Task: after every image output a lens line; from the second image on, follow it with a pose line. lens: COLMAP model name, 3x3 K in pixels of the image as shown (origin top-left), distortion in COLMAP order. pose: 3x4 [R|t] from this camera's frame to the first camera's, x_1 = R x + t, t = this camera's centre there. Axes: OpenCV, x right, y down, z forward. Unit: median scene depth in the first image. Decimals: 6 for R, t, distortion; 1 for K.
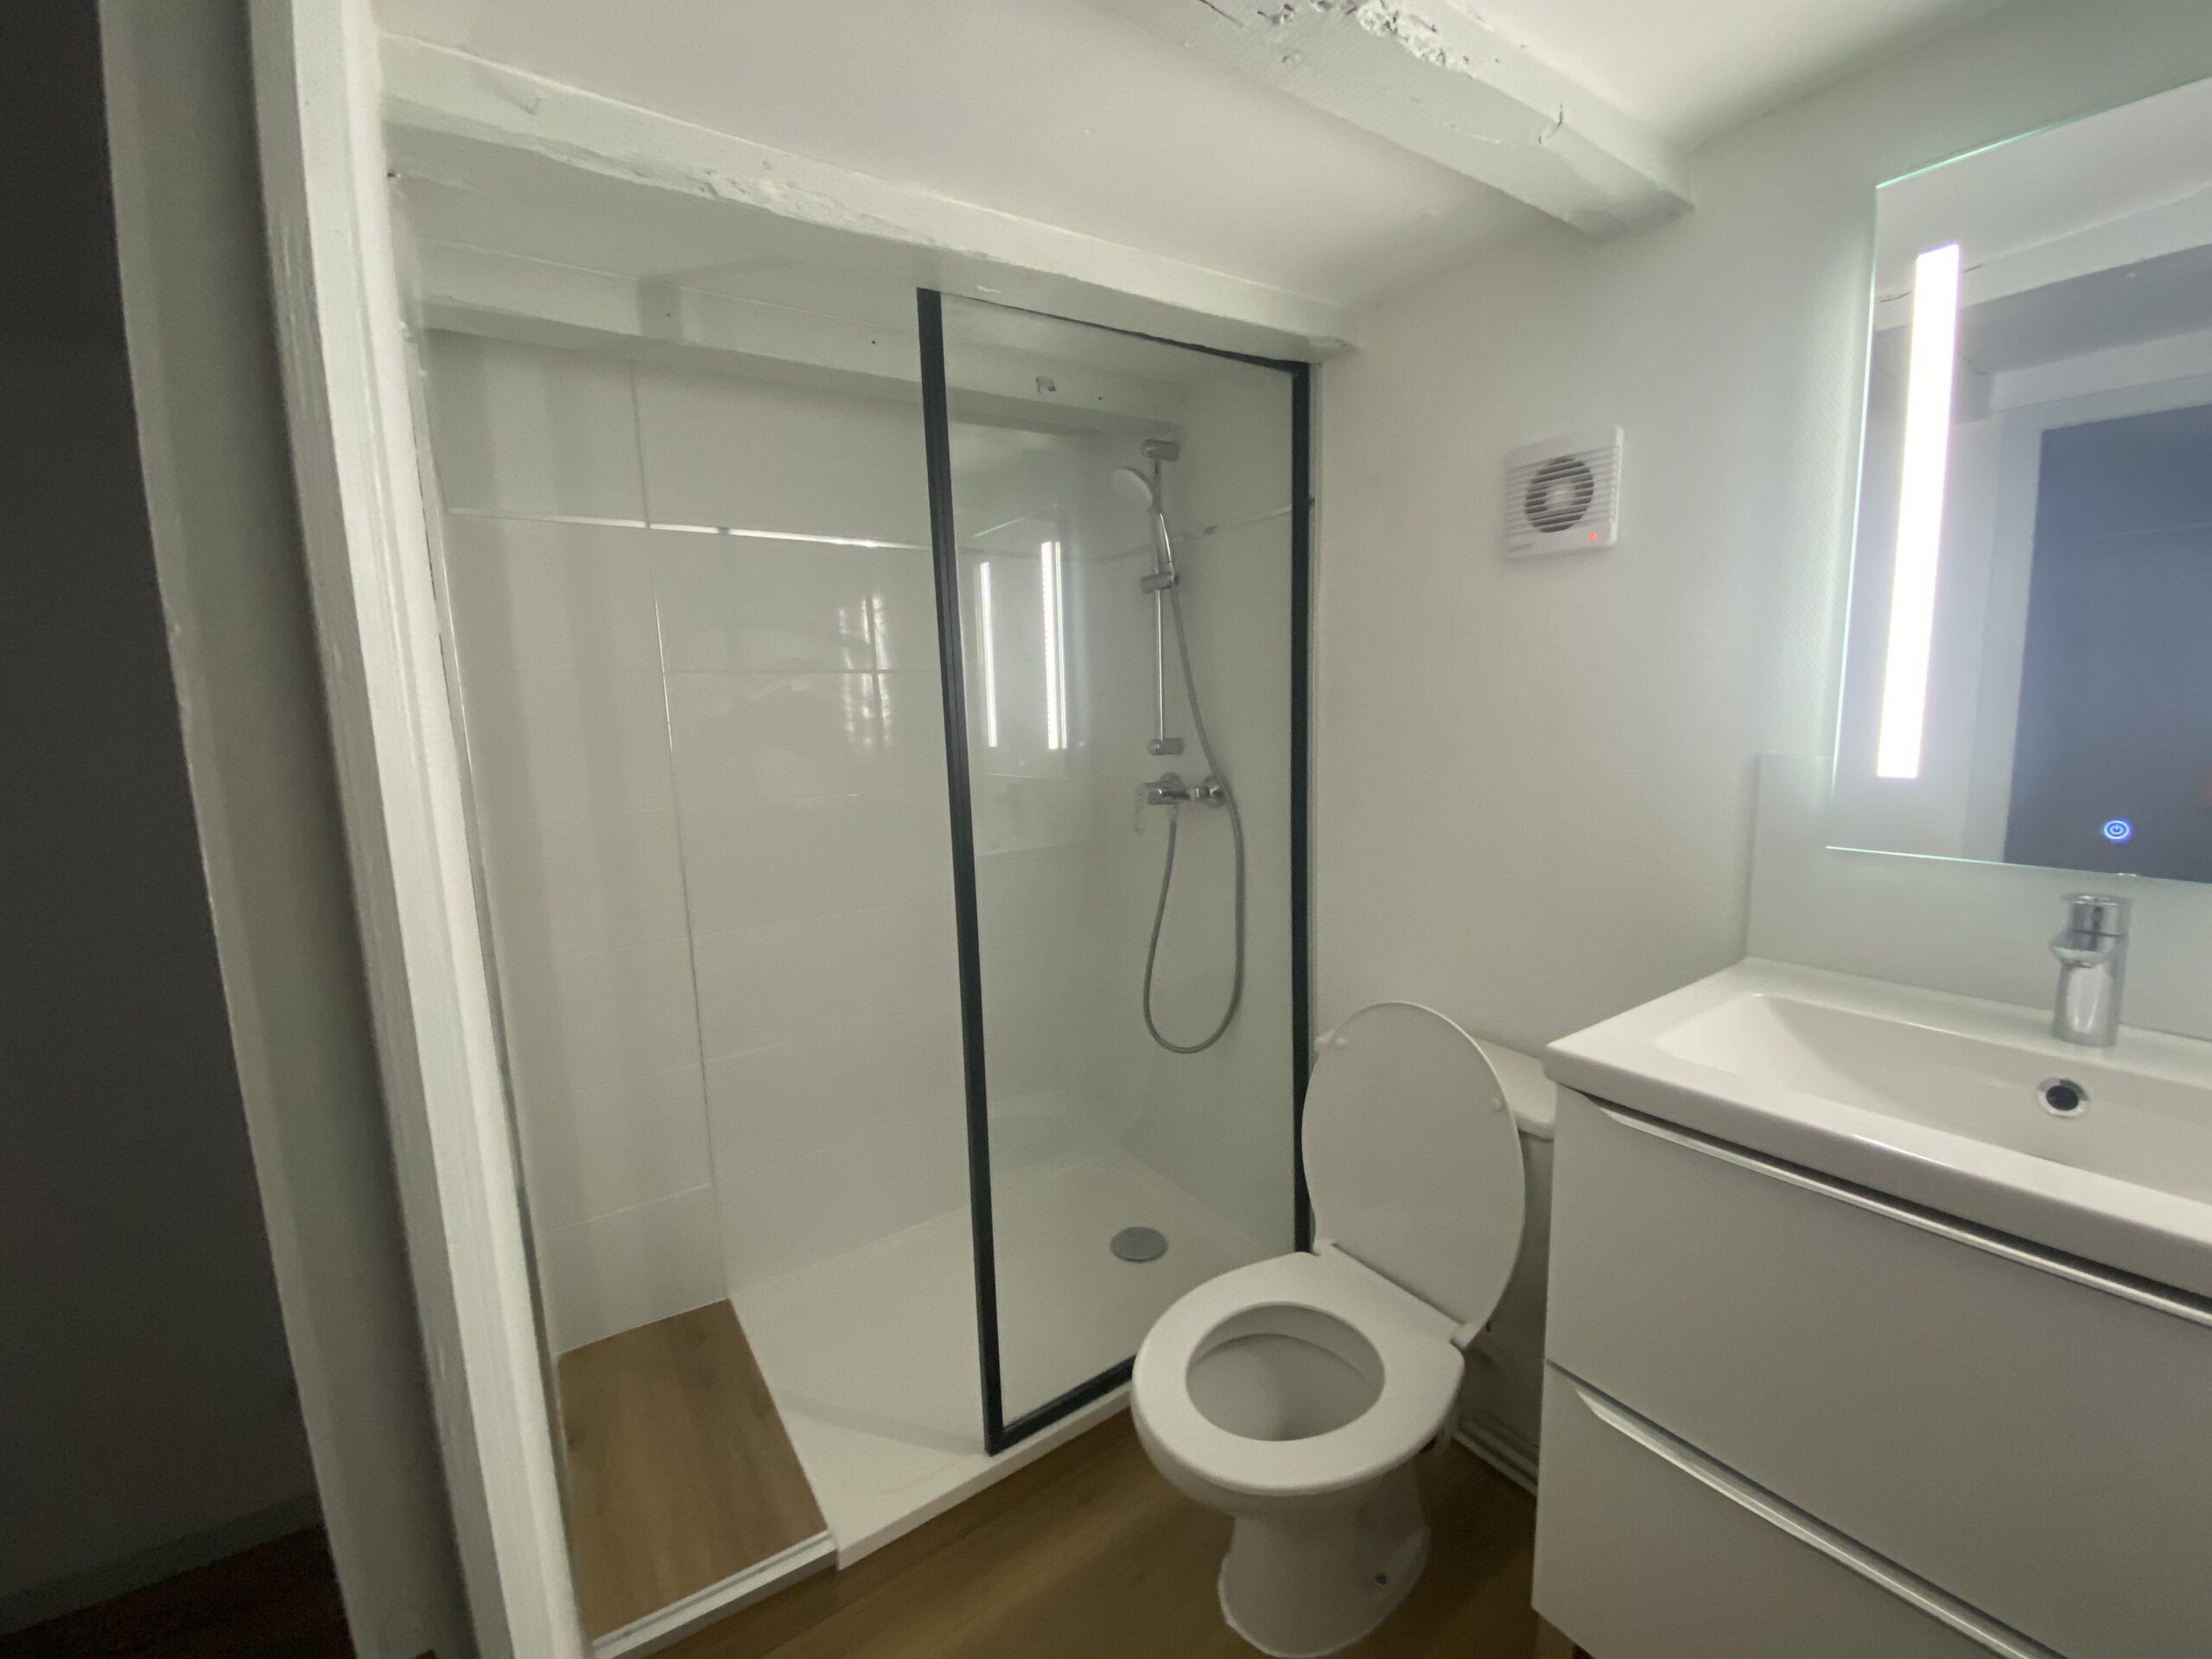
lens RADIAL K [[900.9, 0, 1099.6], [0, 900.9, 823.3], [0, 0, 1]] dist [0.044891, -0.029527]
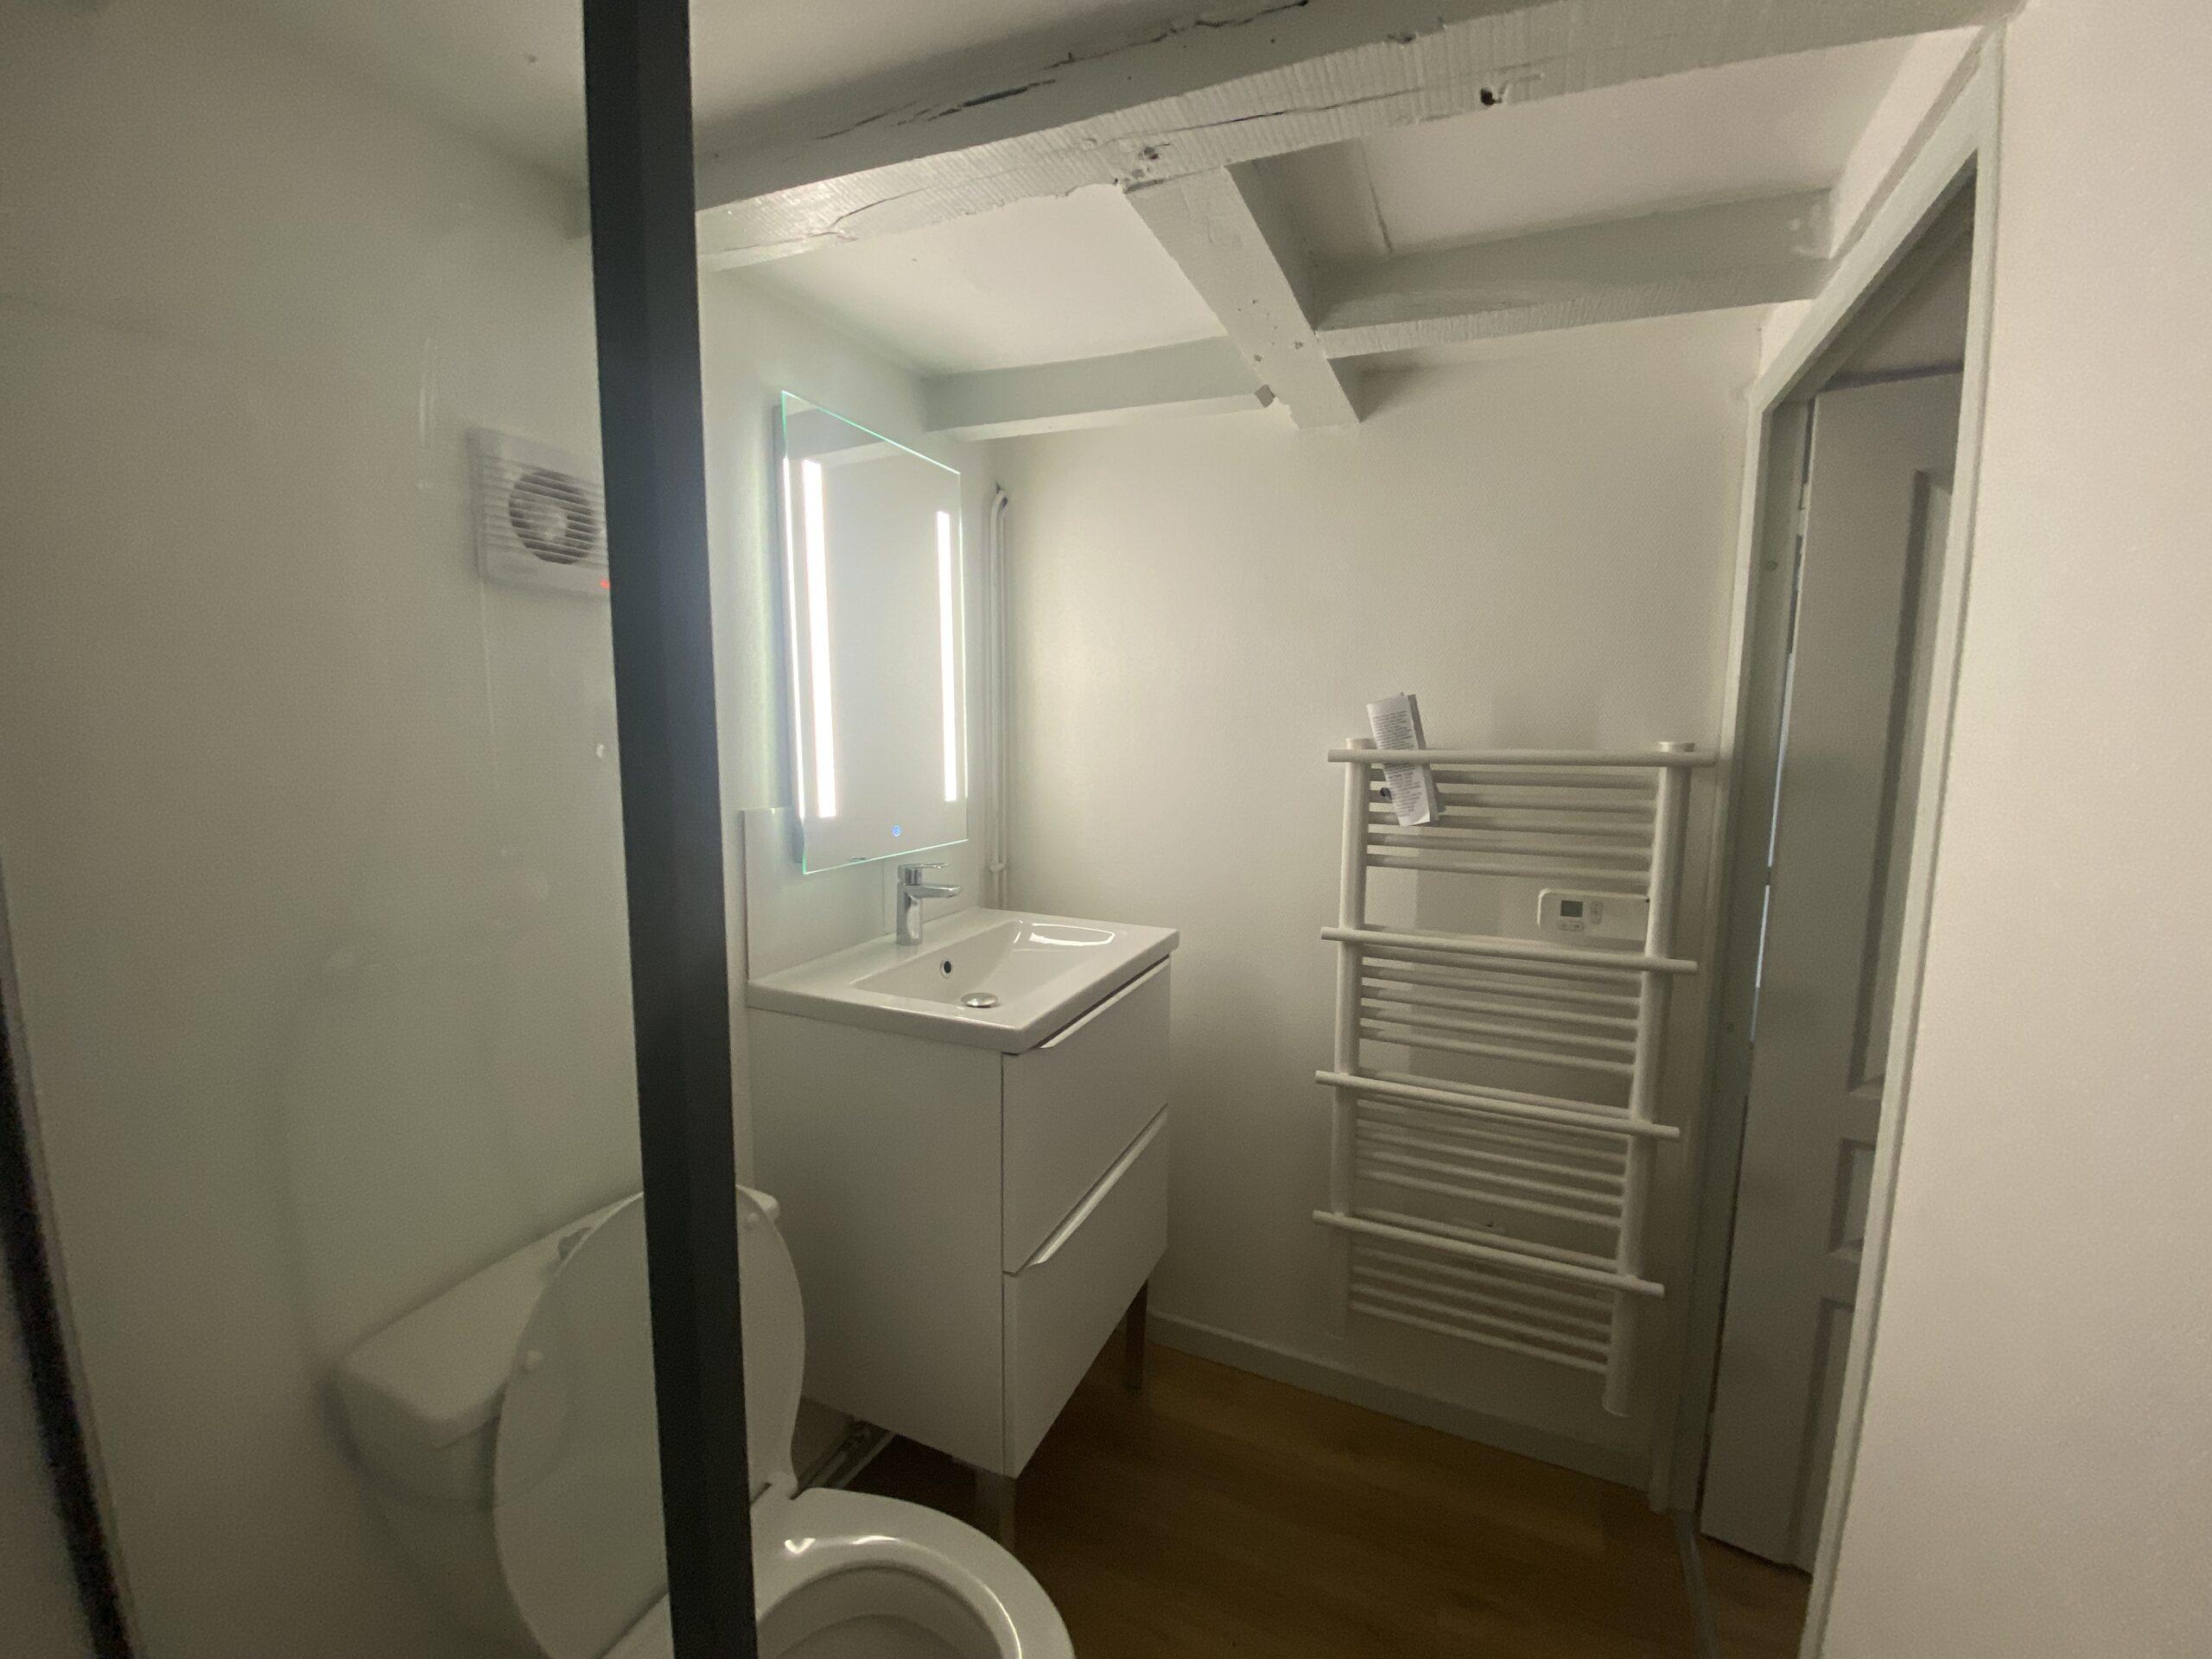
lens RADIAL K [[900.9, 0, 1099.6], [0, 900.9, 823.3], [0, 0, 1]] dist [0.044891, -0.029527]
pose [[-0.490677, -0.071059, 0.868439, -0.470040], [0.133071, 0.978867, 0.155281, -0.158820], [-0.861120, 0.191757, -0.470852, 1.036799]]
